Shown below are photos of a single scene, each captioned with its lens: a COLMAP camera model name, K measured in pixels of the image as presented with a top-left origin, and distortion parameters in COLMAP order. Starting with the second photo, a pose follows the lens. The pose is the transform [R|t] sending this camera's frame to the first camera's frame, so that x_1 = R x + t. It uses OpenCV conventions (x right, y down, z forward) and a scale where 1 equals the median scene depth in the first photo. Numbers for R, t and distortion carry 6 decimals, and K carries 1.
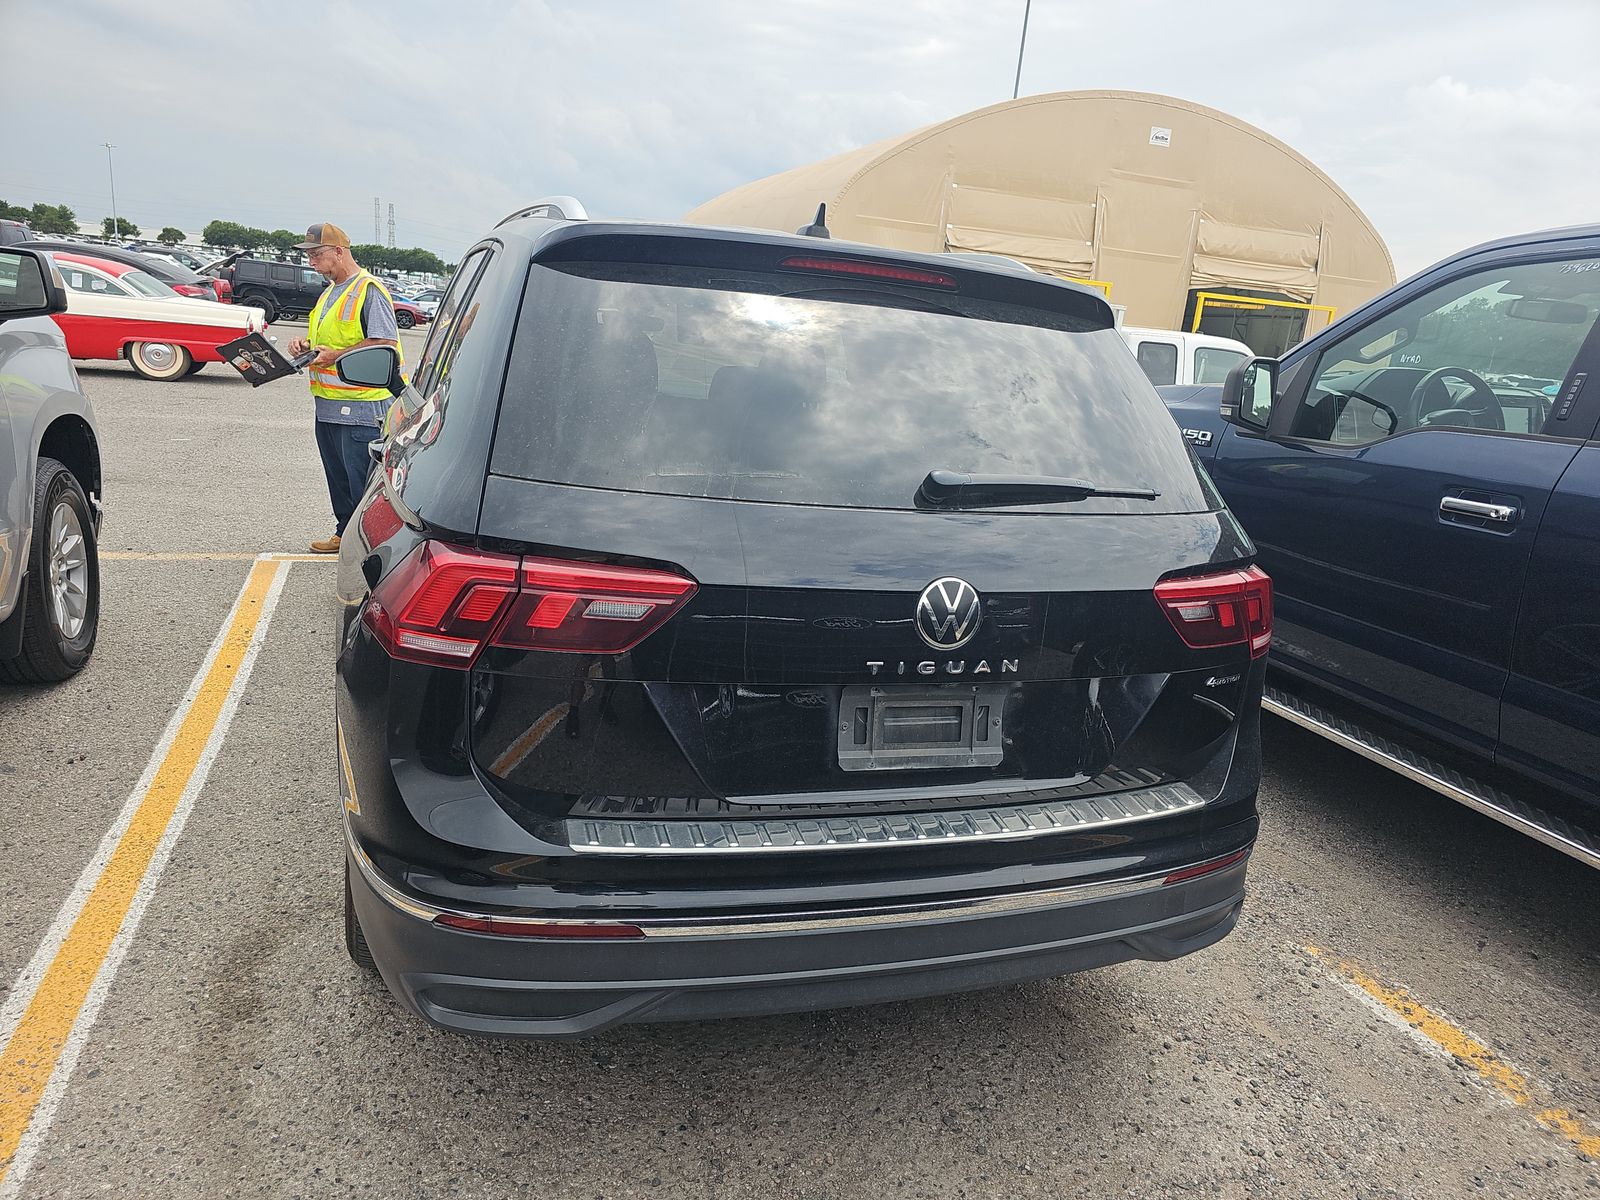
lens RADIAL K [[1058.8, 0, 808.6], [0, 1058.8, 585.4], [0, 0, 1]] dist [0.036476, -0.032518]
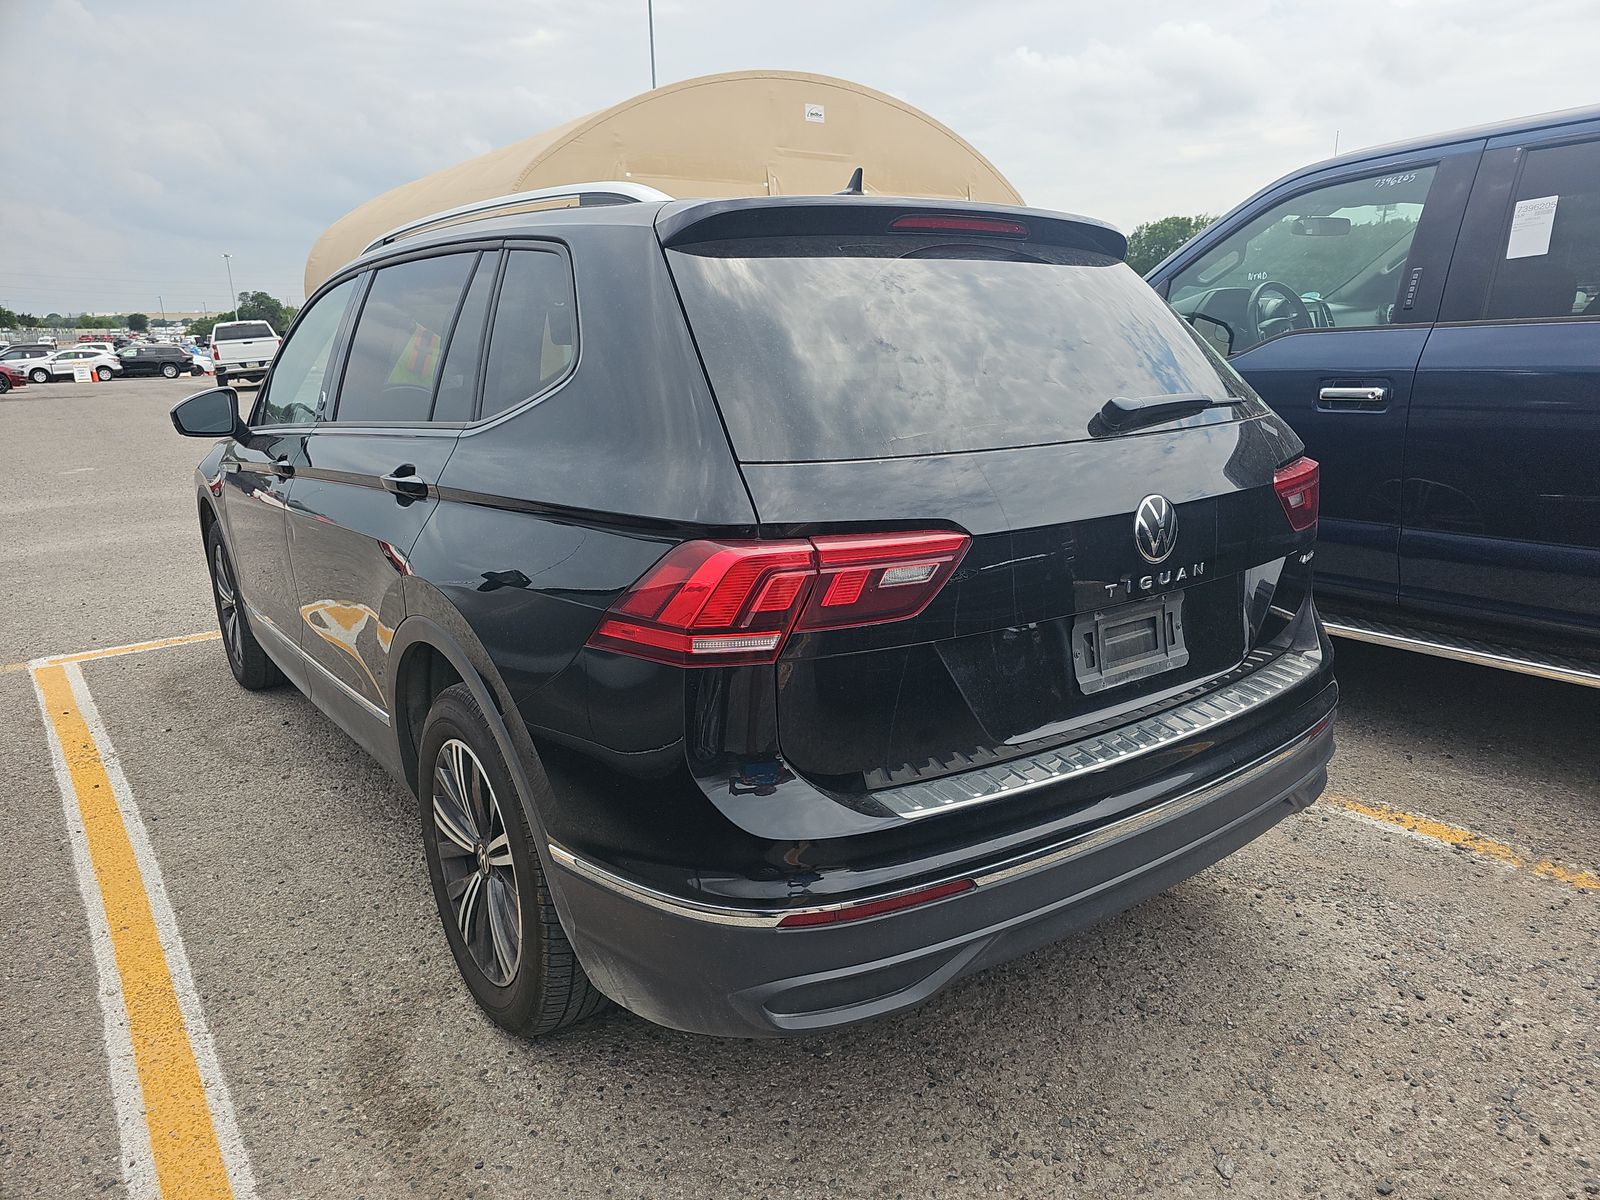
lens RADIAL K [[1062.8, 0, 800.0], [0, 1062.8, 600.0], [0, 0, 1]] dist [0.040528, -0.041166]
pose [[0.945677, -0.183561, 0.268331, -0.404641], [0.178962, 0.982971, 0.041720, -0.009904], [-0.271419, 0.008567, 0.962423, 0.046939]]
